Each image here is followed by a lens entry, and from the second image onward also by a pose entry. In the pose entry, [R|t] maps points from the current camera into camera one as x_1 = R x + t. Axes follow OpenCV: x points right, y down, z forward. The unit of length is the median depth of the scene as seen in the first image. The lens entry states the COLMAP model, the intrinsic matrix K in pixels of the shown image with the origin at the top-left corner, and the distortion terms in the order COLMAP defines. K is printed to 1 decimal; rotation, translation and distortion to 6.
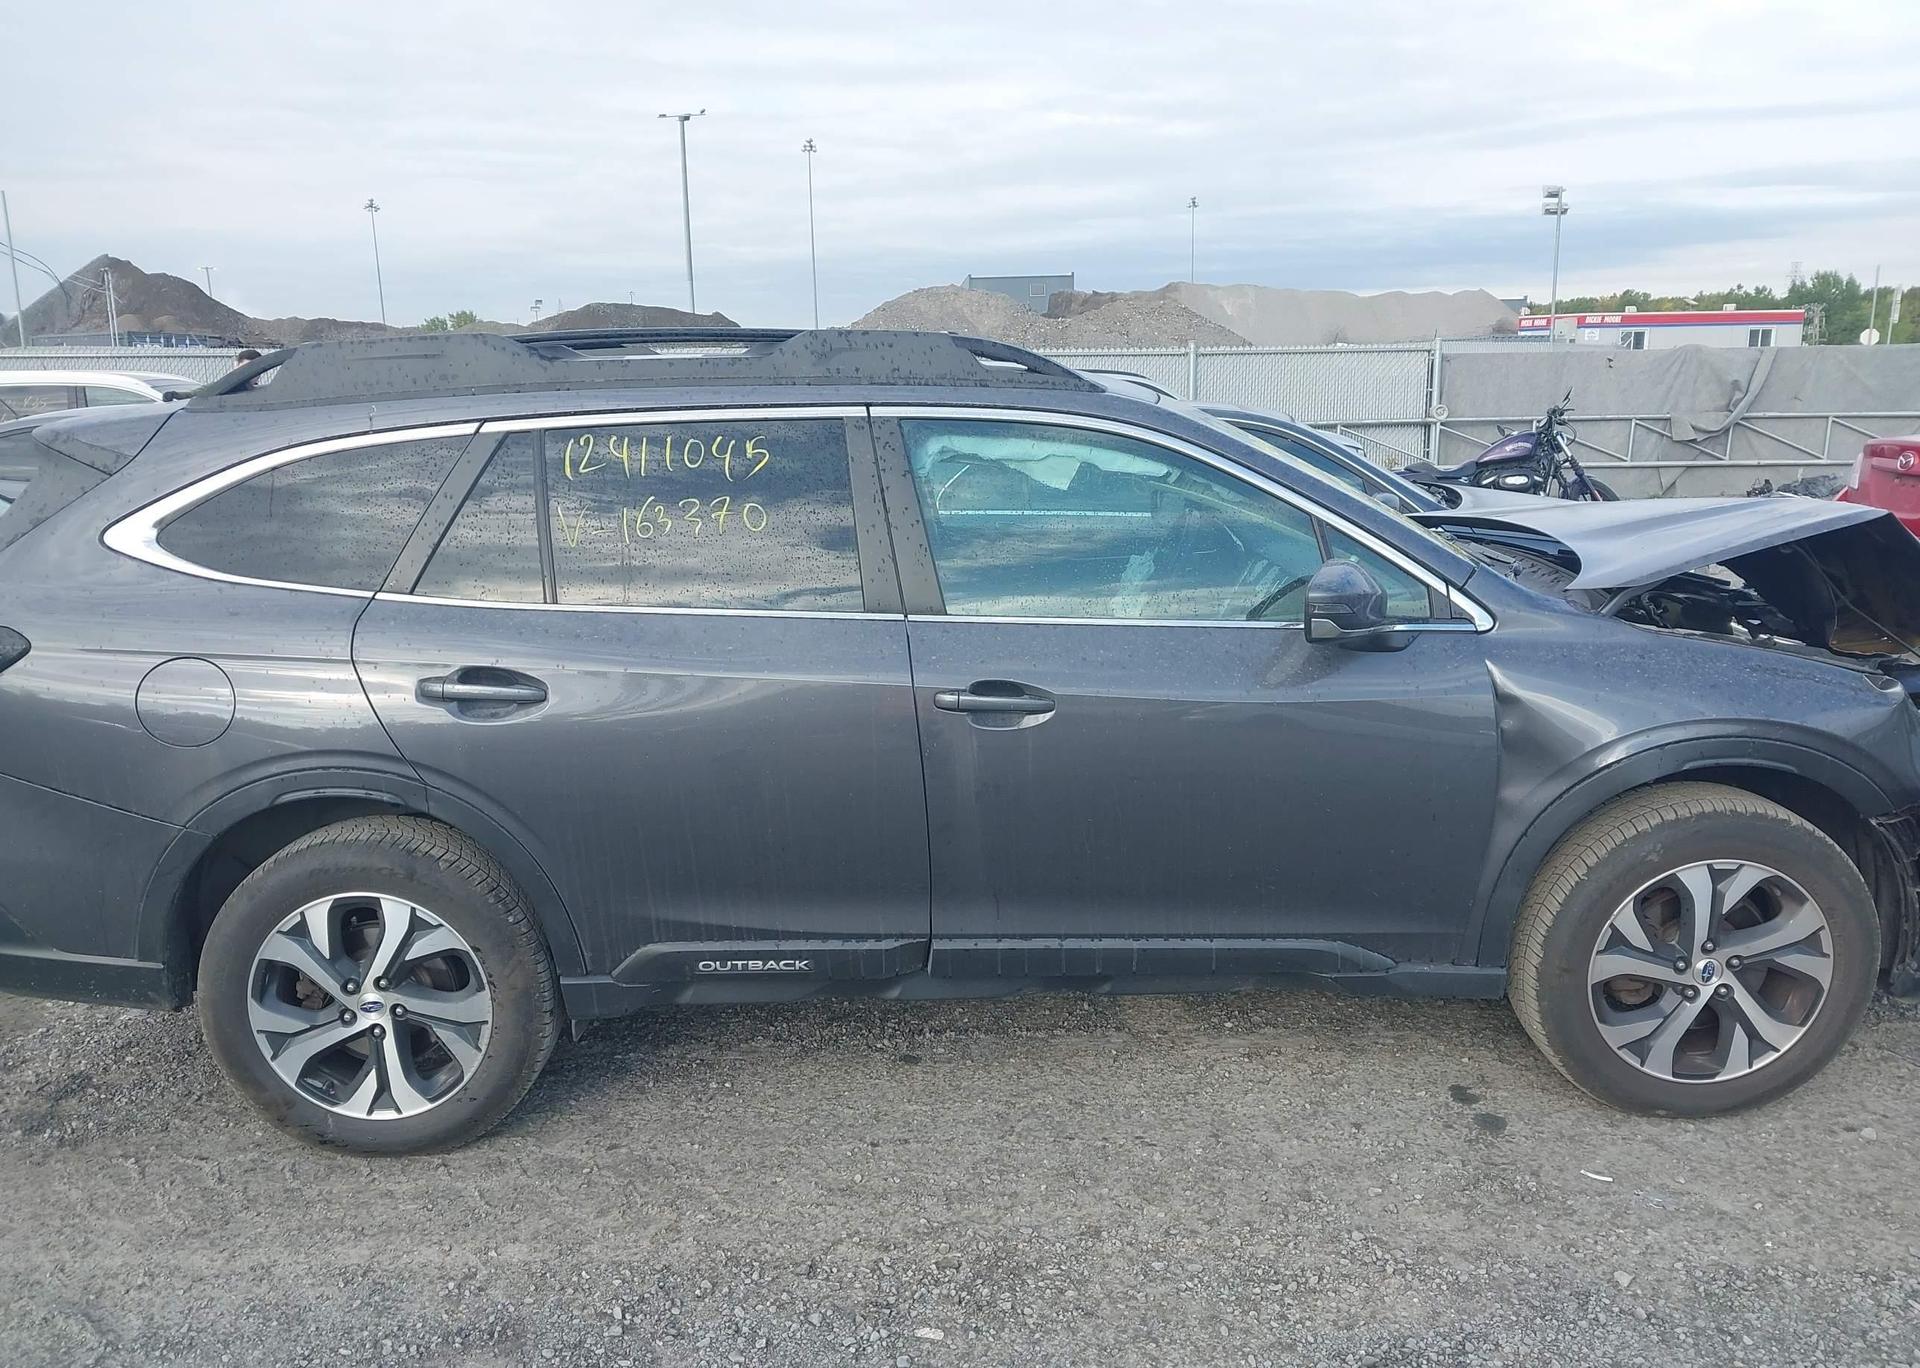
lens RADIAL K [[1497.3, 0, 960.0], [0, 1497.3, 684.0], [0, 0, 1]] dist [0.135874, -0.249983]
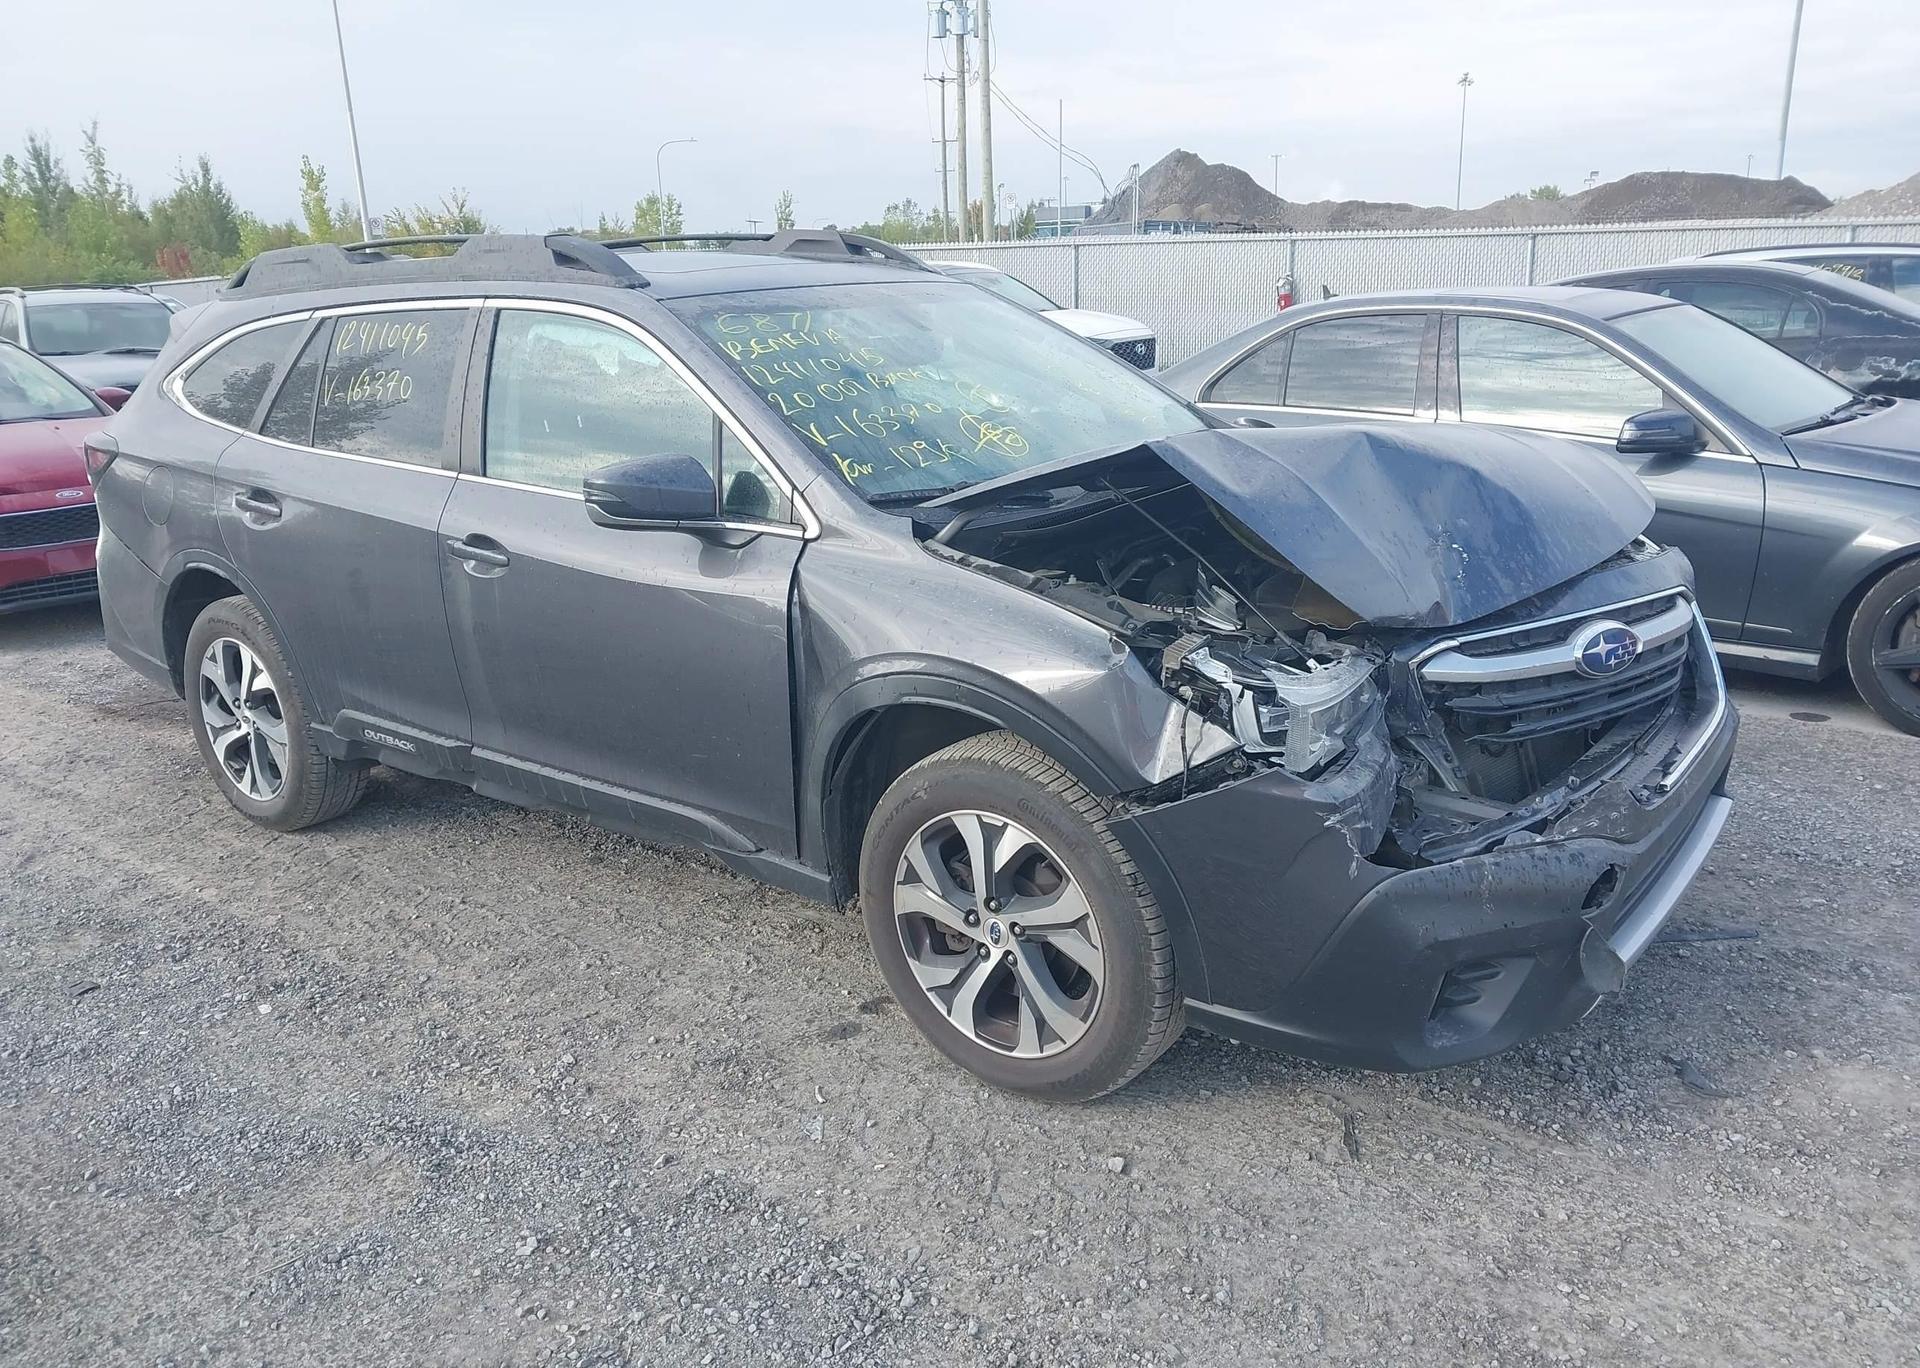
lens RADIAL K [[1591.8, 0, 960.0], [0, 1591.8, 684.0], [0, 0, 1]] dist [0.018710, -0.009993]
pose [[0.773395, 0.157645, -0.614010, 1.063054], [-0.120404, 0.987484, 0.101875, -0.057431], [0.622385, -0.004860, 0.782696, 0.235298]]
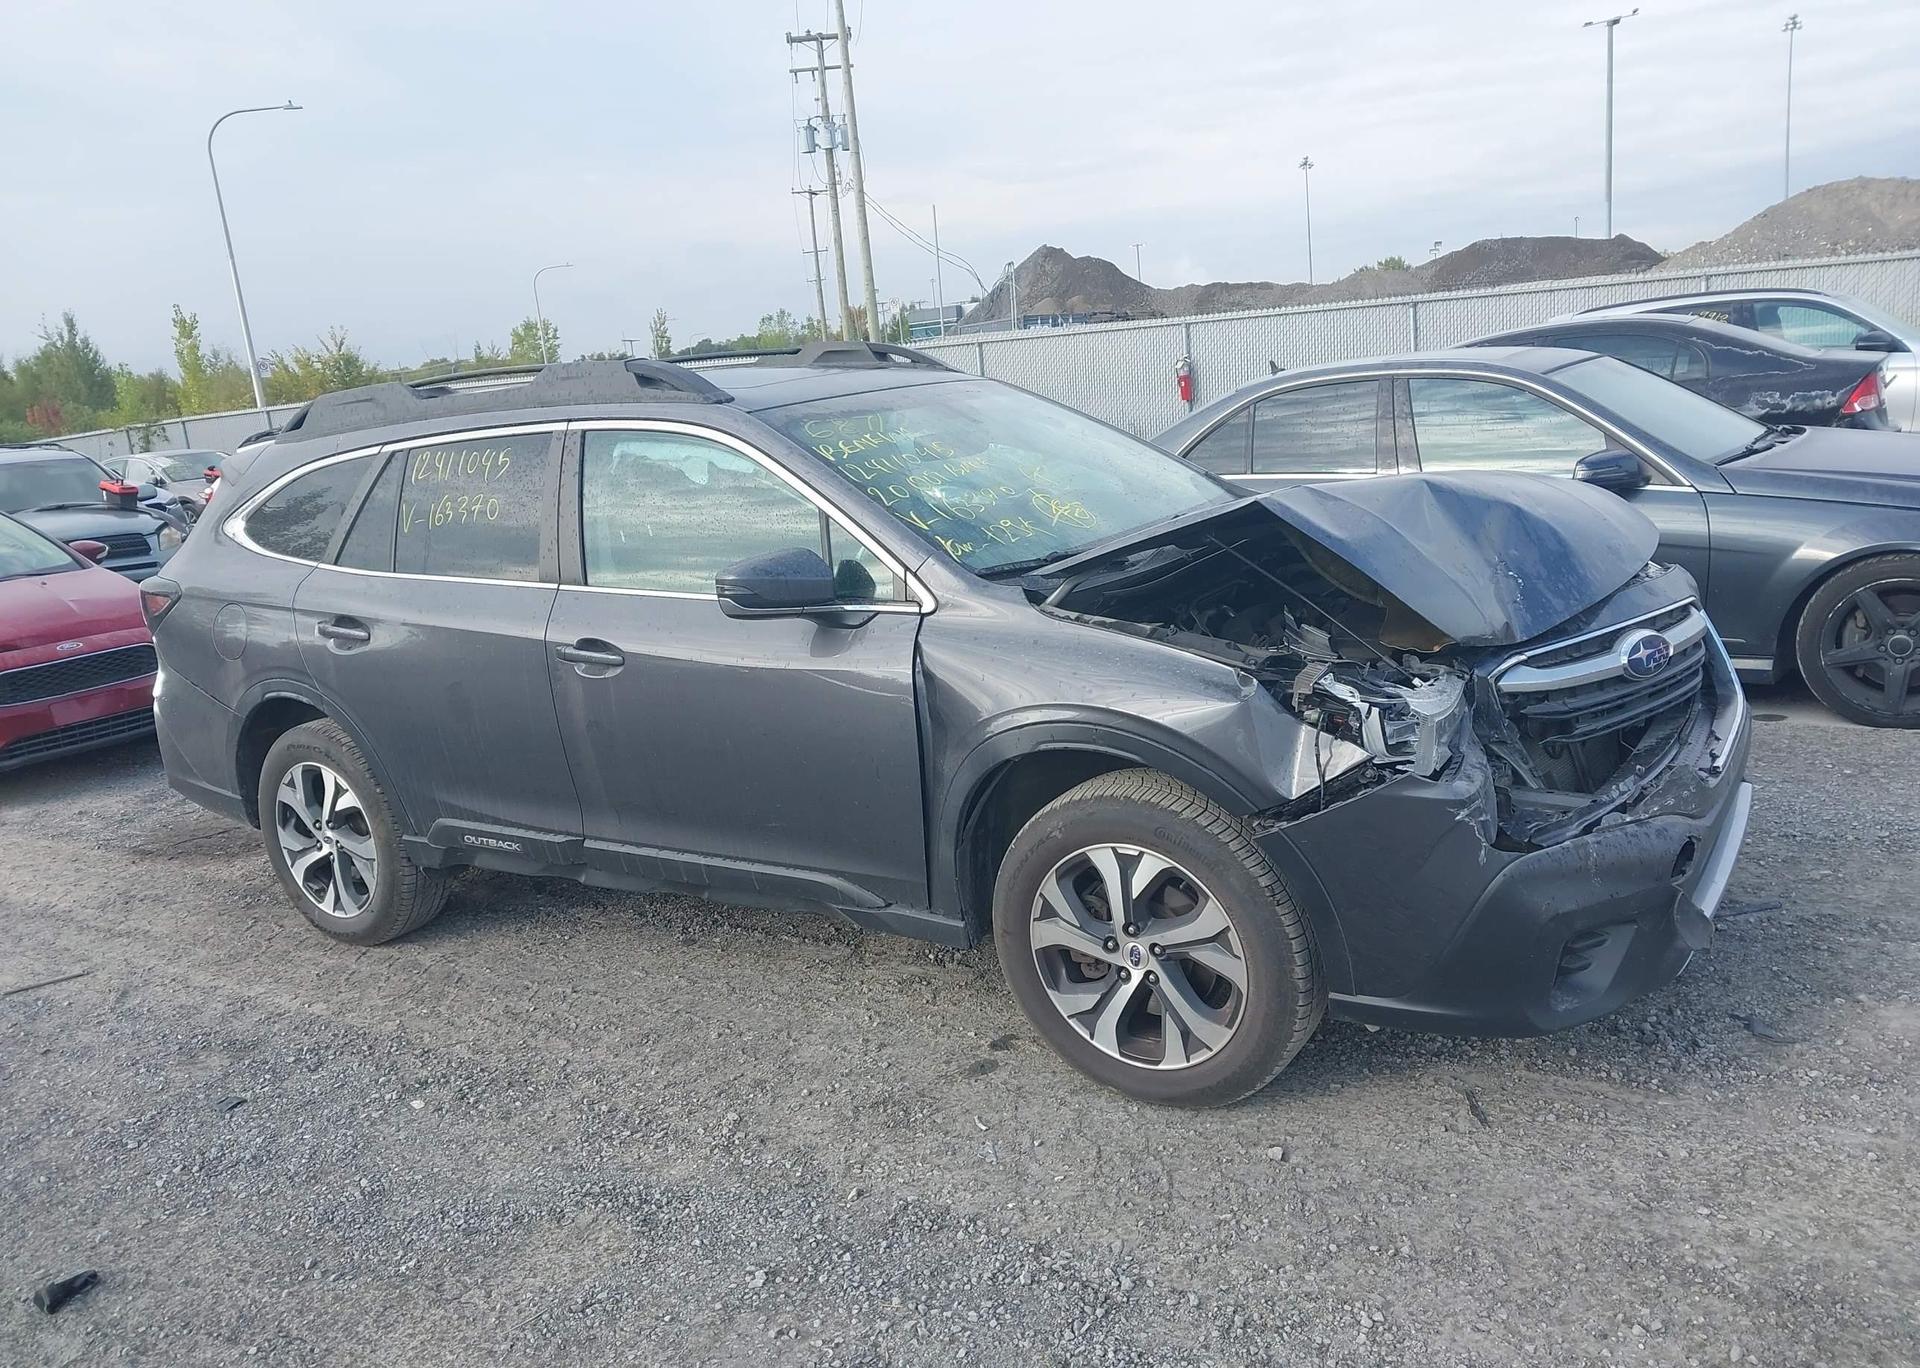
lens RADIAL K [[1591.8, 0, 960.0], [0, 1591.8, 684.0], [0, 0, 1]] dist [0.018710, -0.009993]
pose [[0.821098, 0.056817, -0.567952, 1.004397], [-0.043255, 0.998366, 0.037342, -0.026432], [0.569146, -0.006095, 0.822214, 0.065775]]
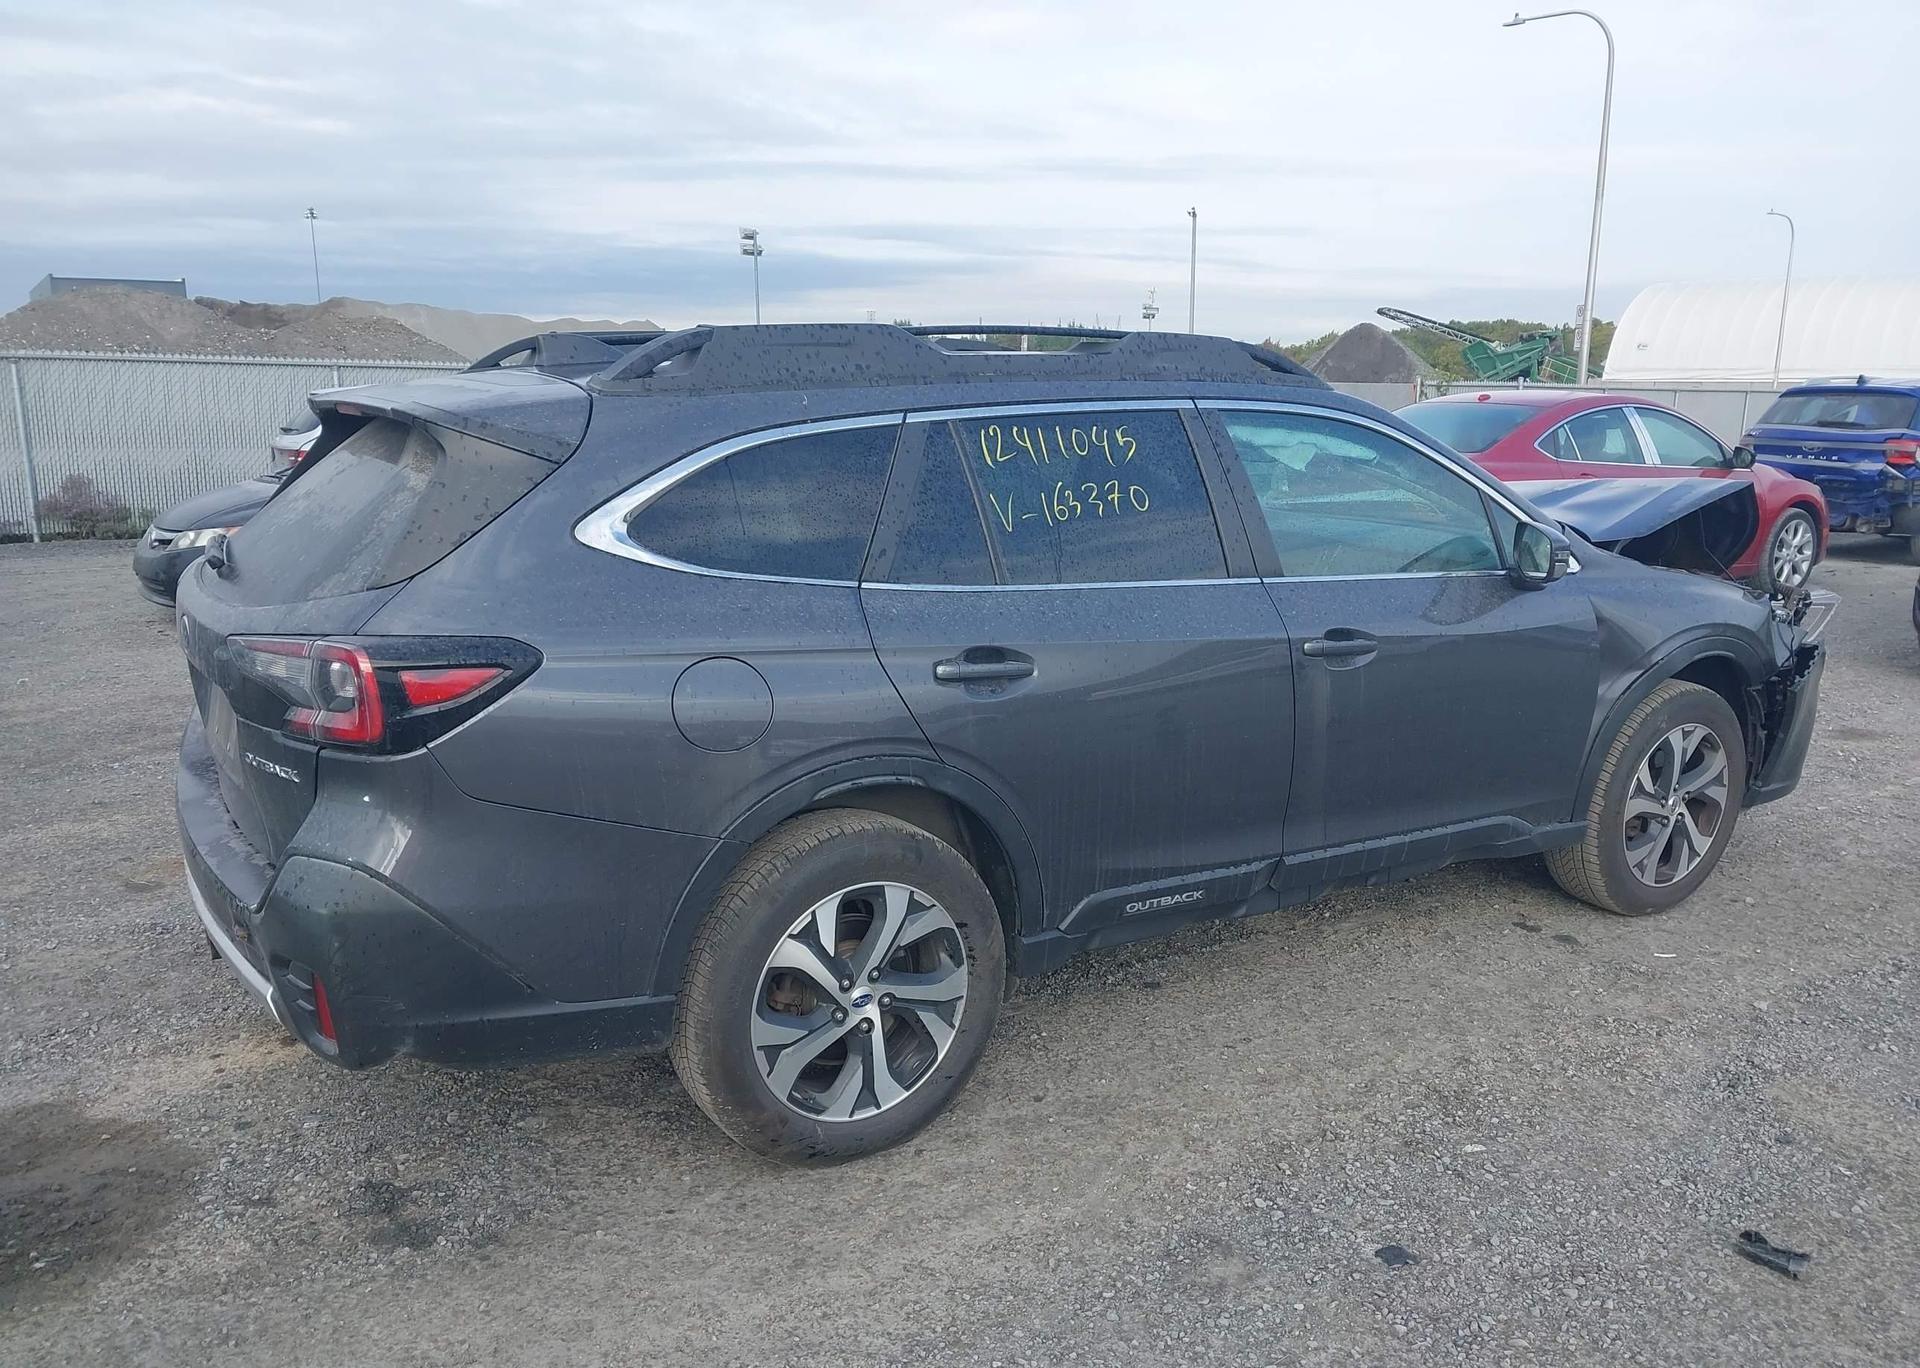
lens RADIAL K [[1497.3, 0, 960.0], [0, 1497.3, 684.0], [0, 0, 1]] dist [0.135874, -0.249983]
pose [[0.852265, -0.080160, 0.516932, -0.821638], [0.088198, 0.996062, 0.009046, 0.003755], [-0.515622, 0.037883, 0.855978, 0.121997]]
